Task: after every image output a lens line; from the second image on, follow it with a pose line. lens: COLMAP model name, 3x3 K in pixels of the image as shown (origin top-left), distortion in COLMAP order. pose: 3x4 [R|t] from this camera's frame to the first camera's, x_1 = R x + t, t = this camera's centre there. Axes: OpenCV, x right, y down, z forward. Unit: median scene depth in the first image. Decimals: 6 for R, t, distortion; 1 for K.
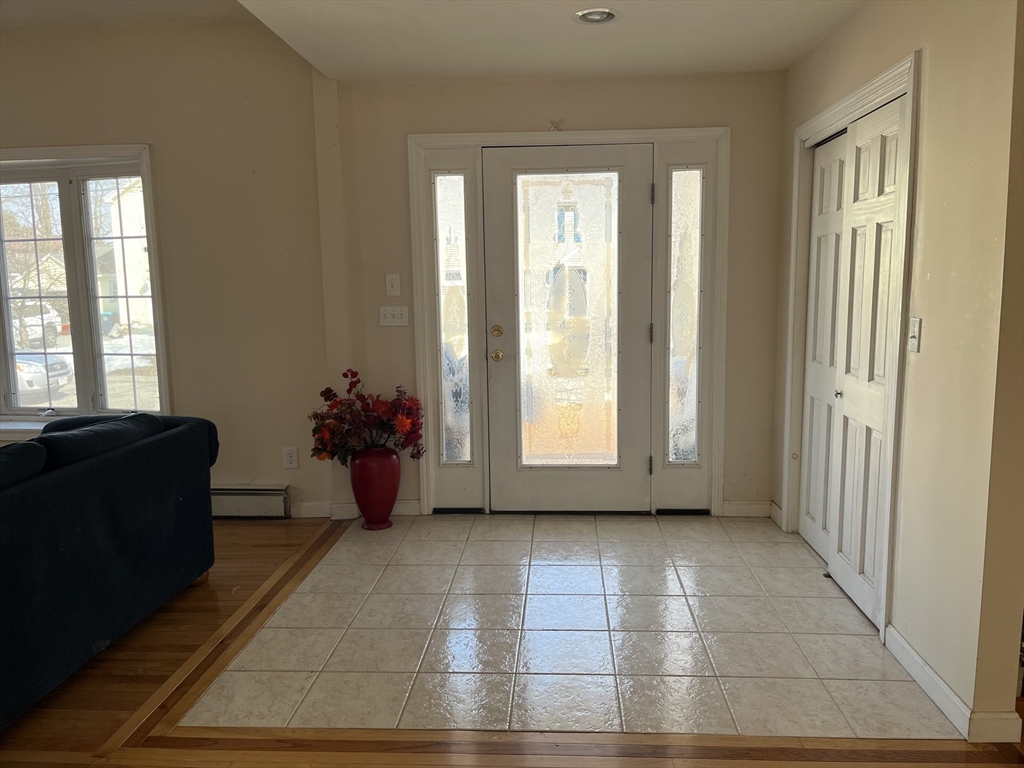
lens RADIAL K [[774.1, 0, 522.5], [0, 774.1, 385.0], [0, 0, 1]] dist [0.064115, -0.088089]
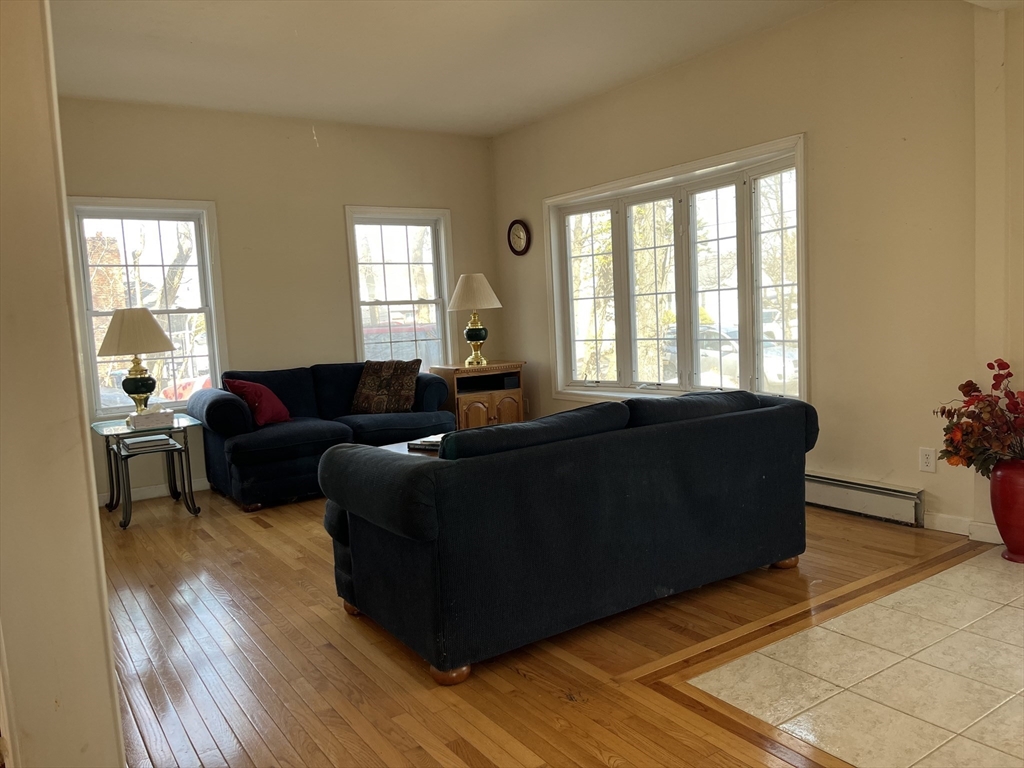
lens RADIAL K [[774.1, 0, 516.4], [0, 774.1, 385.7], [0, 0, 1]] dist [0.064115, -0.088089]
pose [[0.600334, 0.057125, -0.797707, 0.140531], [-0.059335, 0.997878, 0.026806, 0.016537], [0.797545, 0.031239, 0.602450, 0.110918]]
